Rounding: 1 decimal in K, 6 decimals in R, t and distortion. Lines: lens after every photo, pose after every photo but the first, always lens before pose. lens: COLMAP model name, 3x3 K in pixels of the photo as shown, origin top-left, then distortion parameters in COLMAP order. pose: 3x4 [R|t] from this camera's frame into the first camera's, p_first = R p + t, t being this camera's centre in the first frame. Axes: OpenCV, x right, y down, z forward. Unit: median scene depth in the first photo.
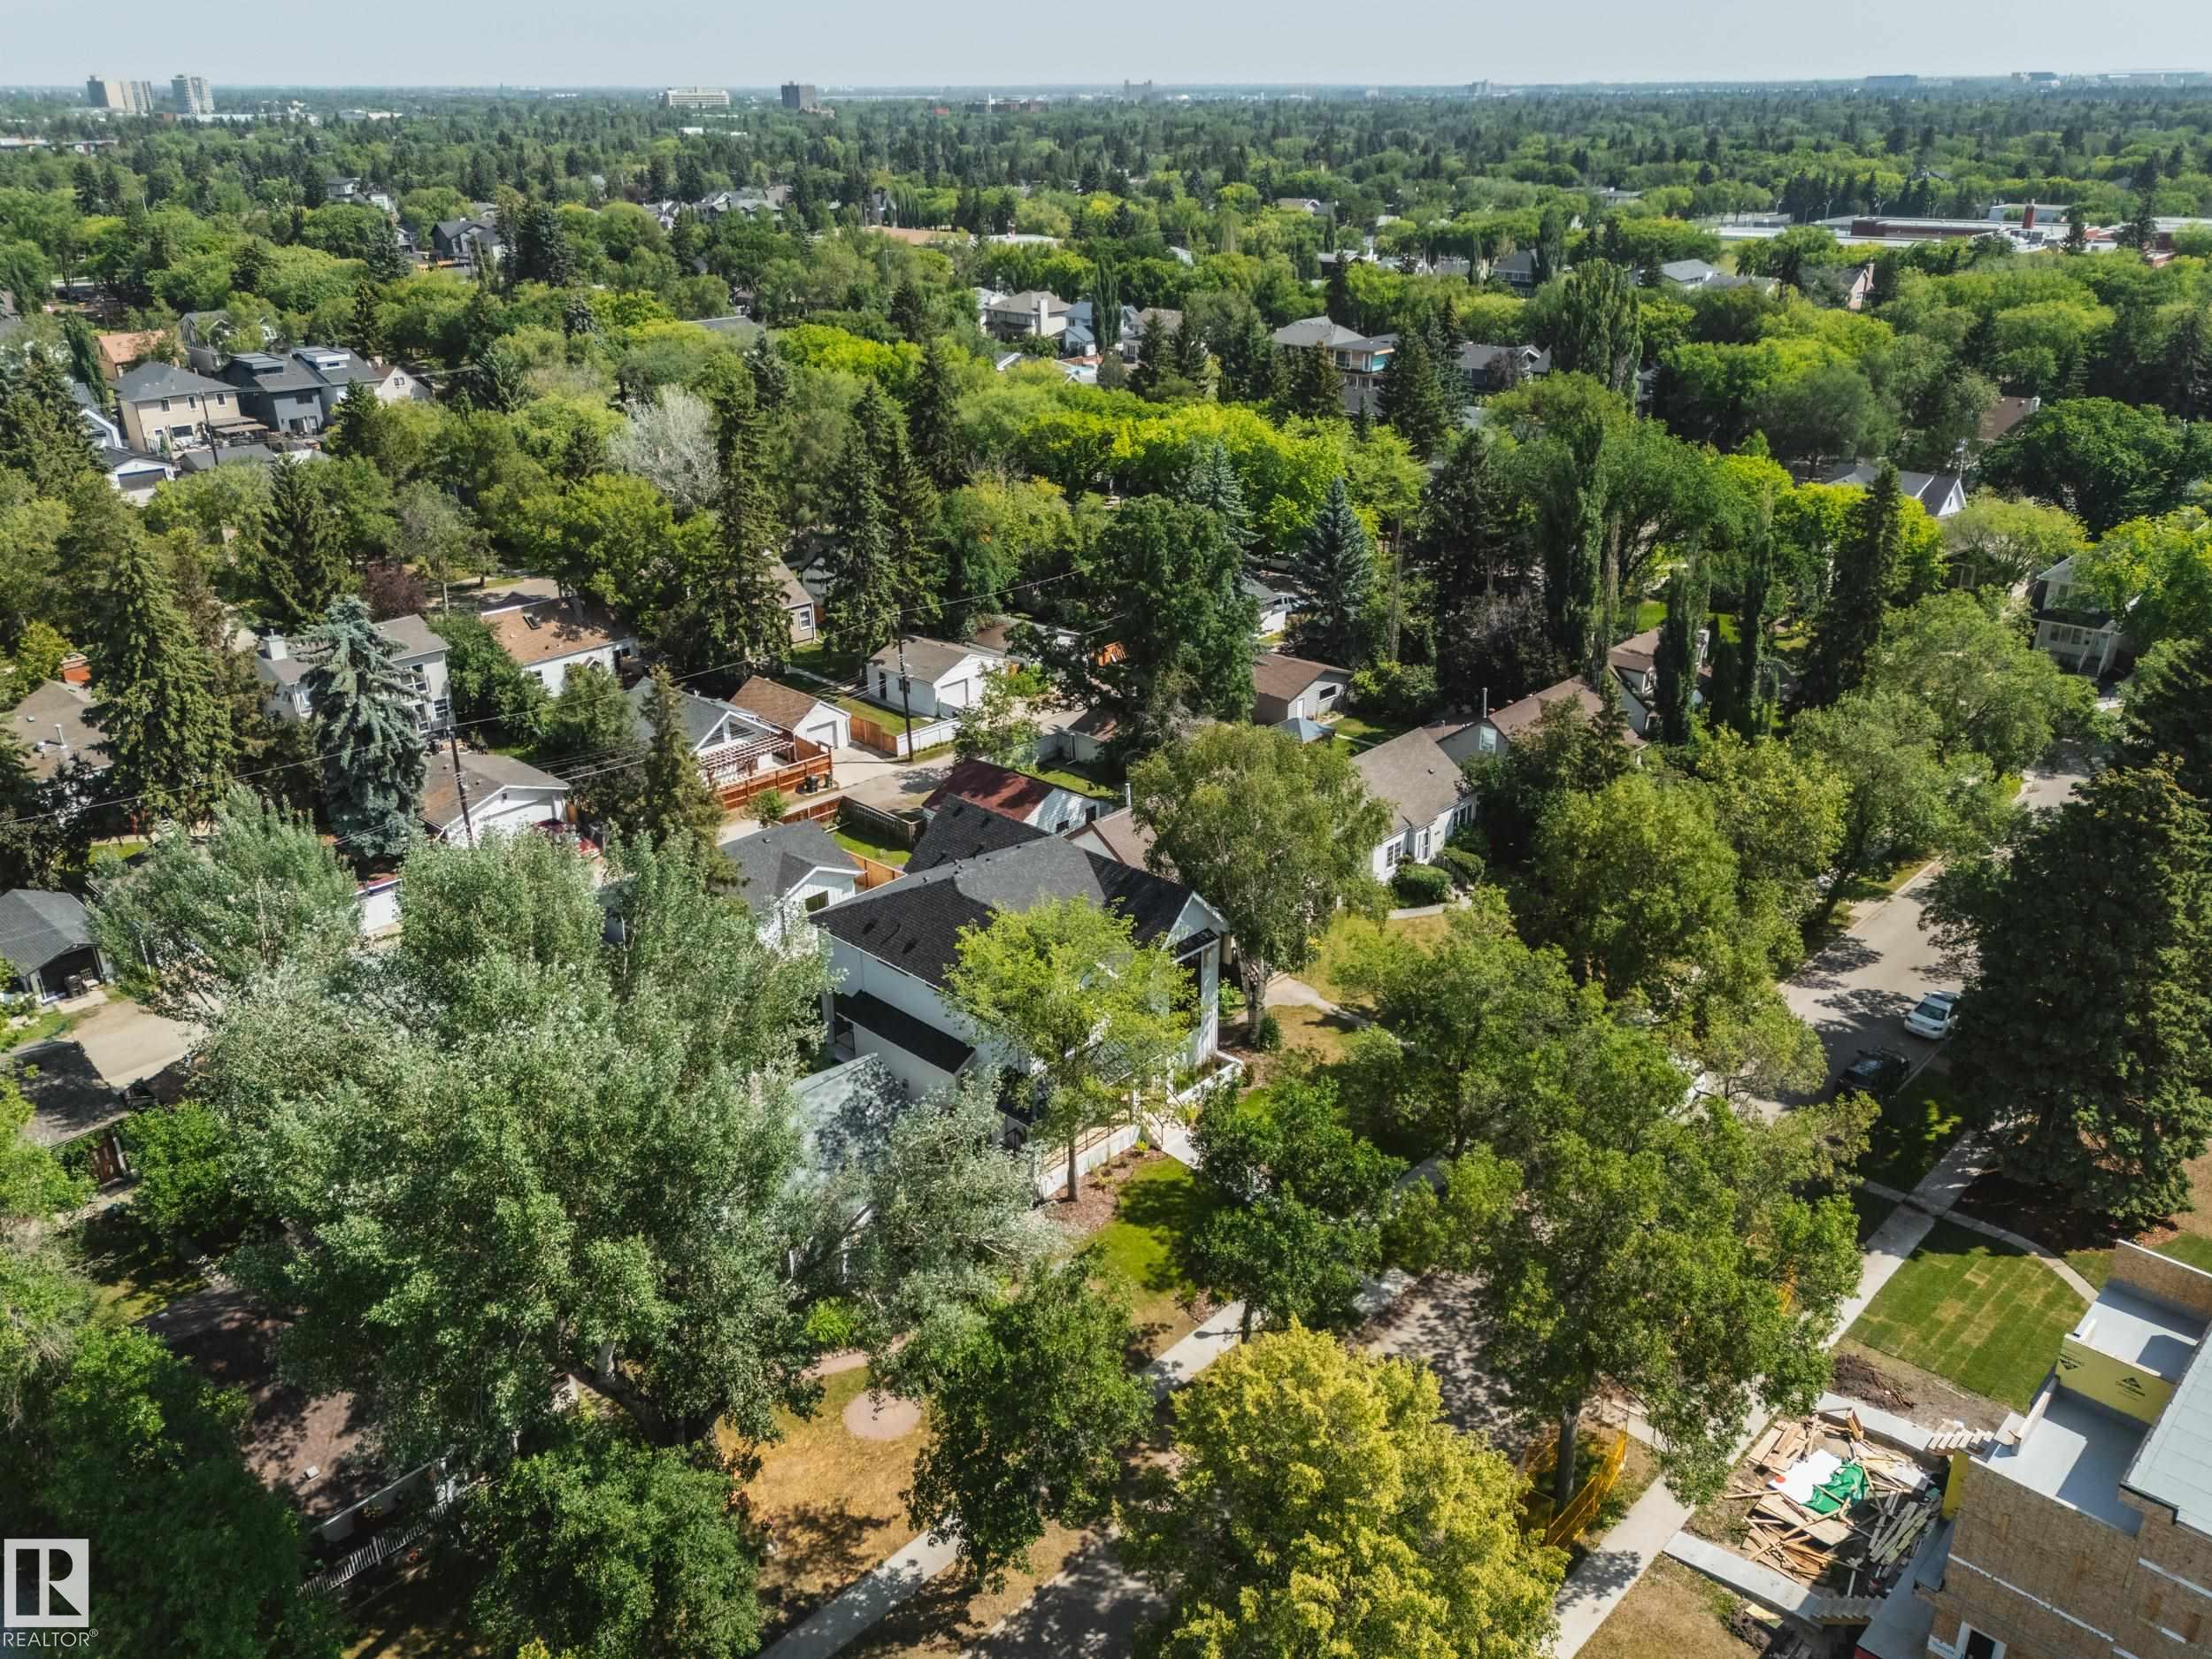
lens RADIAL K [[1666.1, 0, 1165.3], [0, 1666.1, 838.6], [0, 0, 1]] dist [0.074741, -0.068819]
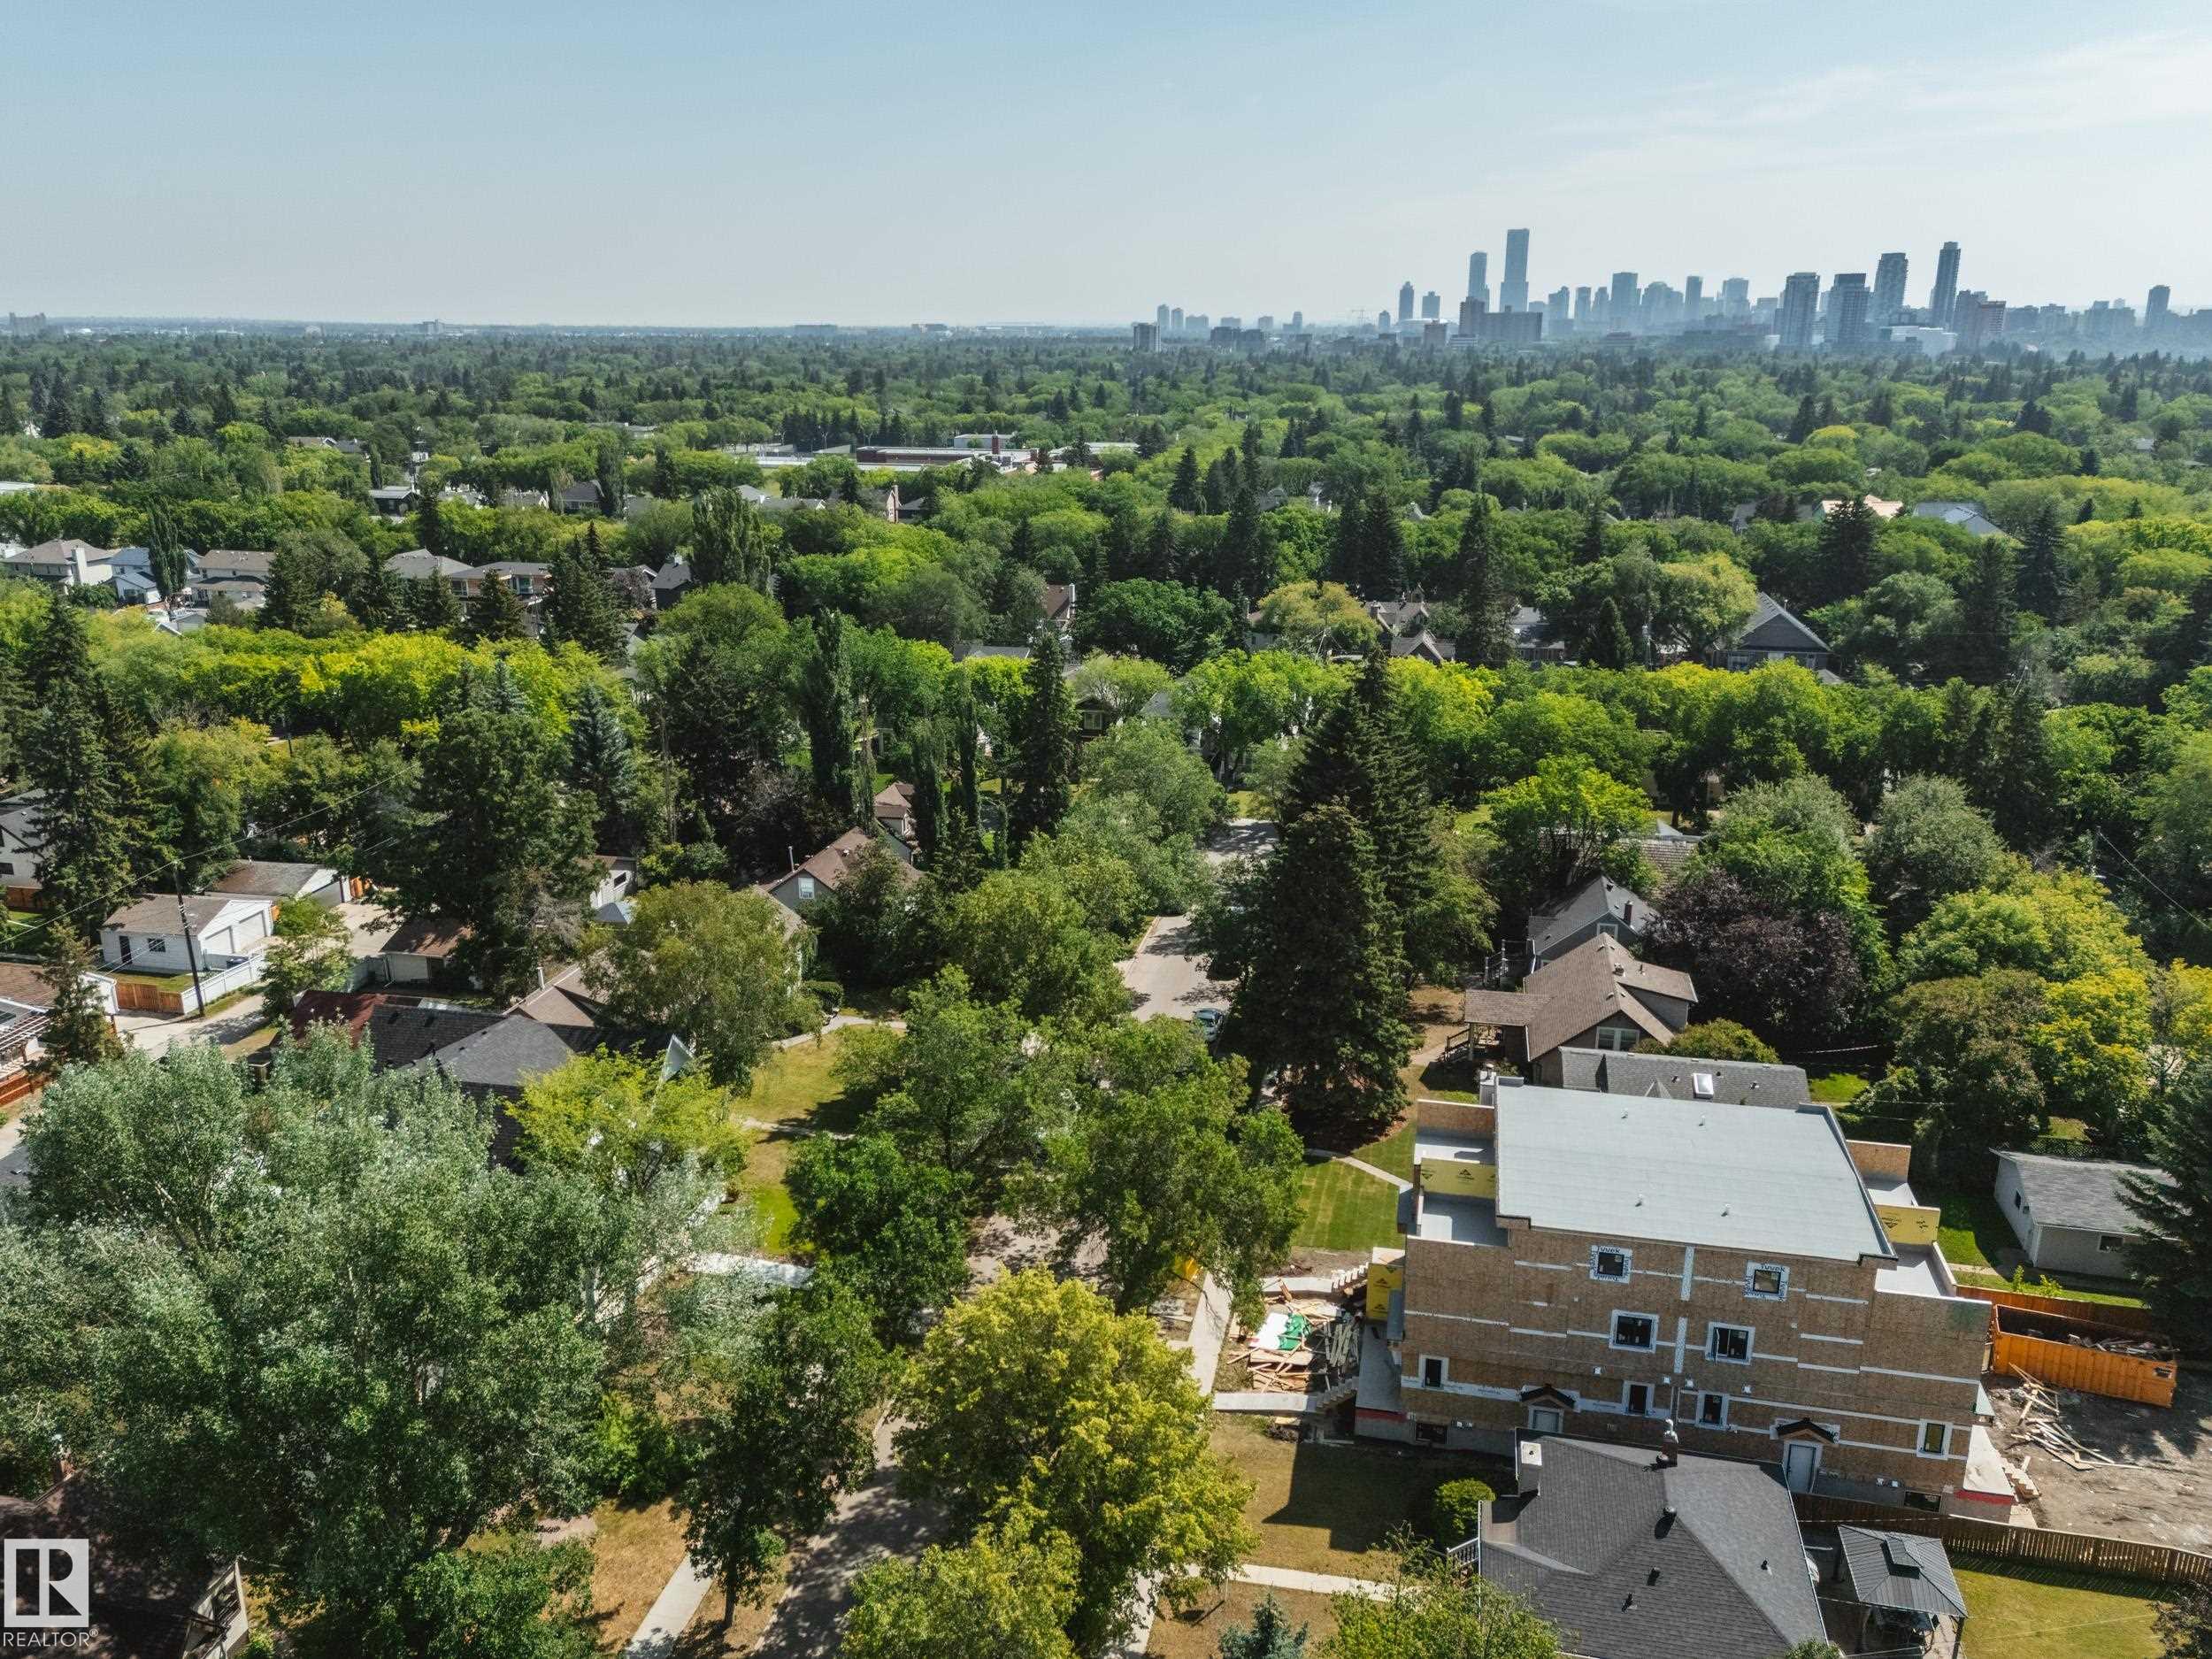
lens RADIAL K [[1659.8, 0, 1106.0], [0, 1659.8, 829.5], [0, 0, 1]] dist [0.085761, -0.080796]
pose [[0.858928, -0.140868, 0.492339, -0.154495], [0.203128, 0.976272, -0.075043, 0.024127], [-0.470086, 0.164464, 0.867162, -0.080171]]
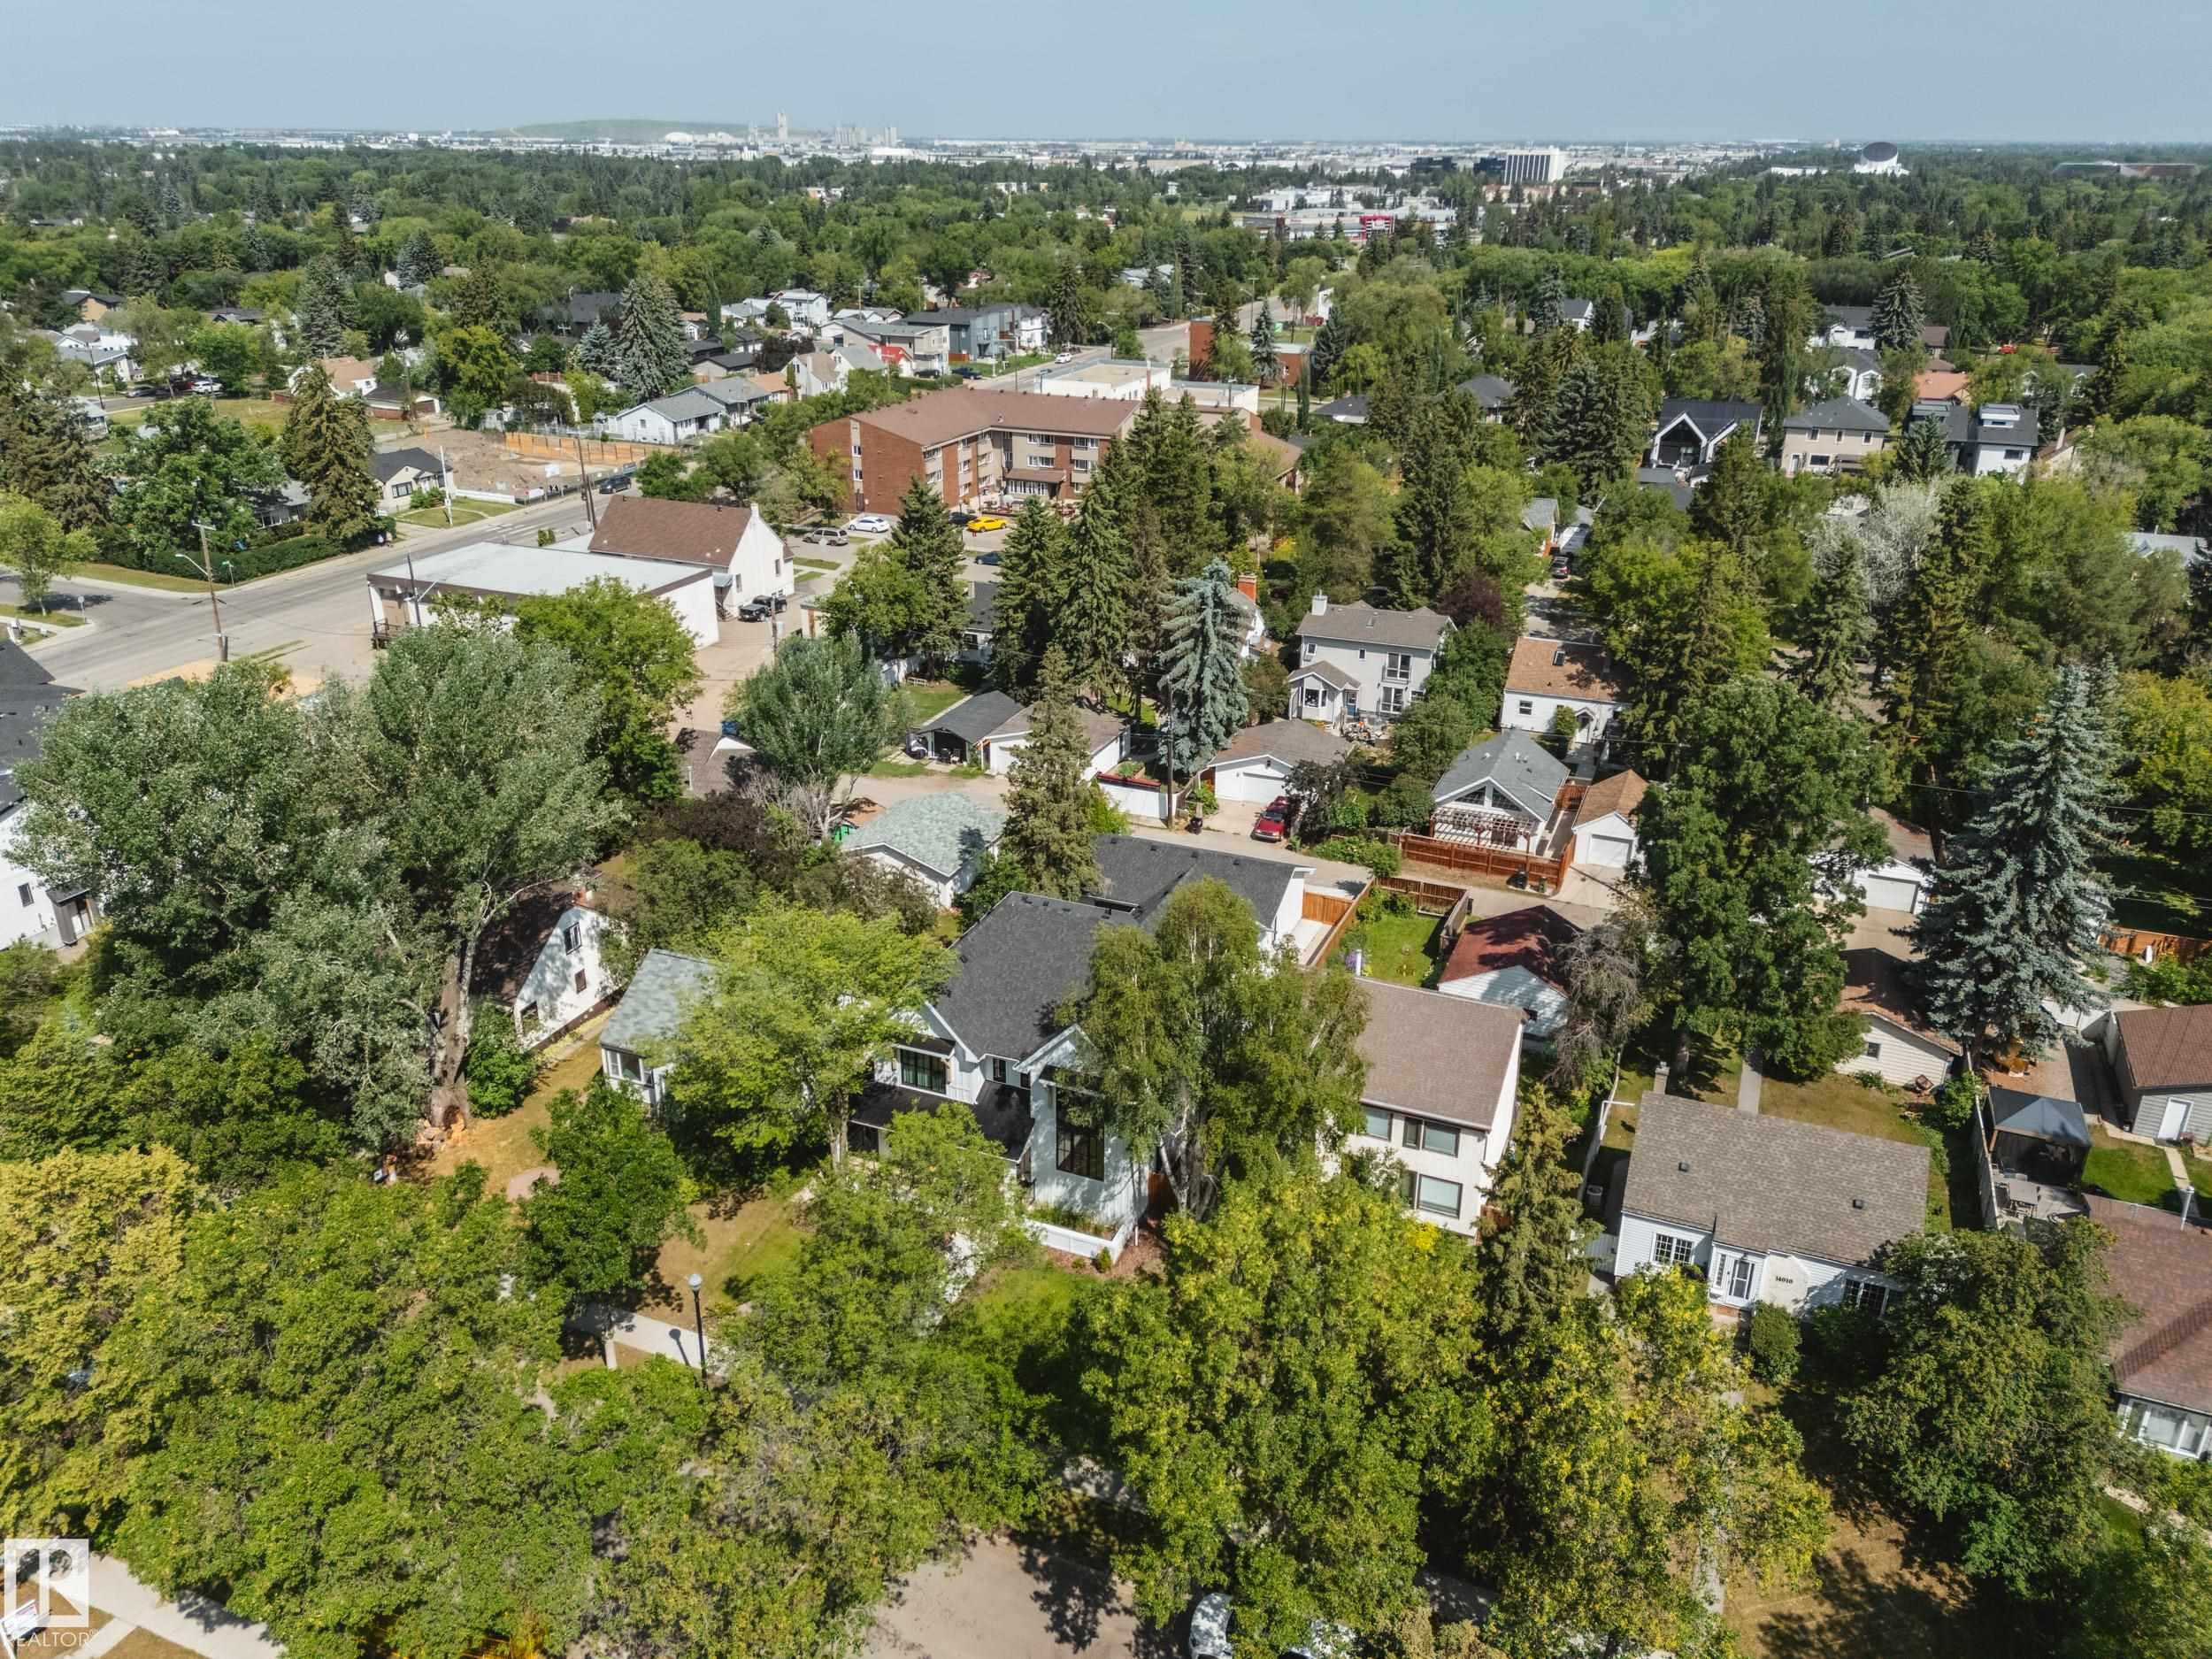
lens RADIAL K [[1593.6, 0, 1114.5], [0, 1593.6, 854.9], [0, 0, 1]] dist [0.086379, -0.078780]
pose [[0.348014, 0.385997, -0.854338, 0.410778], [-0.390777, 0.888087, 0.242062, -0.150884], [0.852162, 0.249614, 0.459906, 0.338602]]
